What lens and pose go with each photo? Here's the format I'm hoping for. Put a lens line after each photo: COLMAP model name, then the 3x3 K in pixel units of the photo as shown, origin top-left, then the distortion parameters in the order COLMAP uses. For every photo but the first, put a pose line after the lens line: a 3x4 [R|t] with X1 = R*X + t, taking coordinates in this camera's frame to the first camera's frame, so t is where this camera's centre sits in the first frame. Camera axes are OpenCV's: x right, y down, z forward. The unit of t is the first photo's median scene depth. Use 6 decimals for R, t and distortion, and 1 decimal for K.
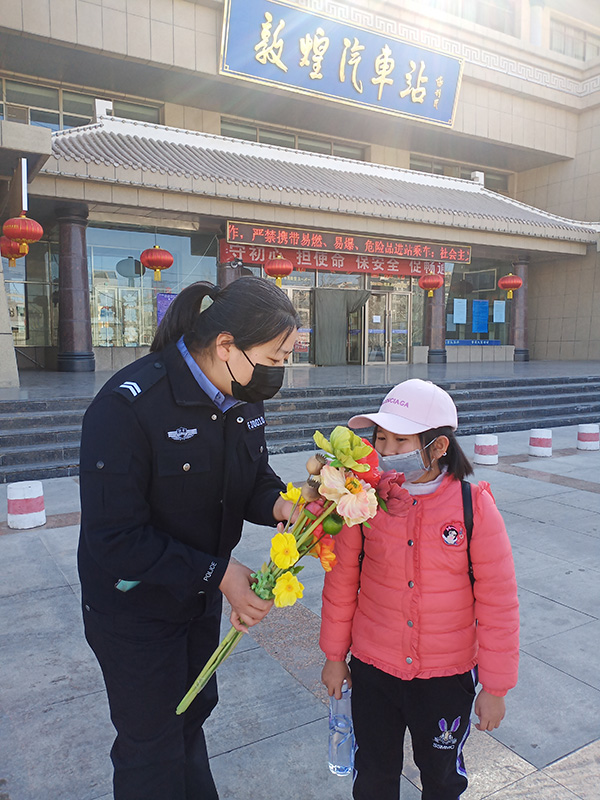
lens RADIAL K [[623.5, 0, 289.5], [0, 623.5, 398.7], [0, 0, 1]] dist [0.002045, -0.033103]
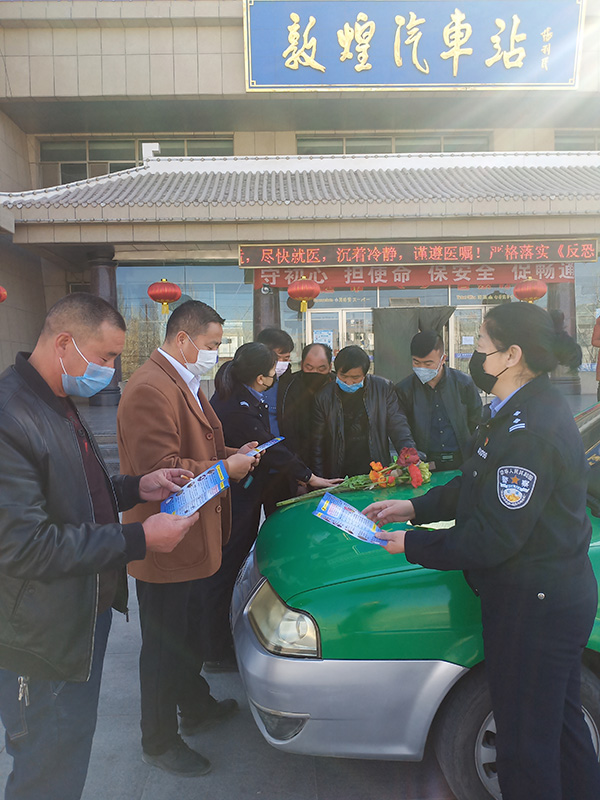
lens RADIAL K [[623.5, 0, 289.5], [0, 623.5, 398.7], [0, 0, 1]] dist [0.002045, -0.033103]
pose [[0.880648, -0.004855, -0.473747, 0.365507], [-0.016902, 0.998989, -0.041656, -0.016938], [0.473470, 0.044691, 0.879675, 0.206426]]
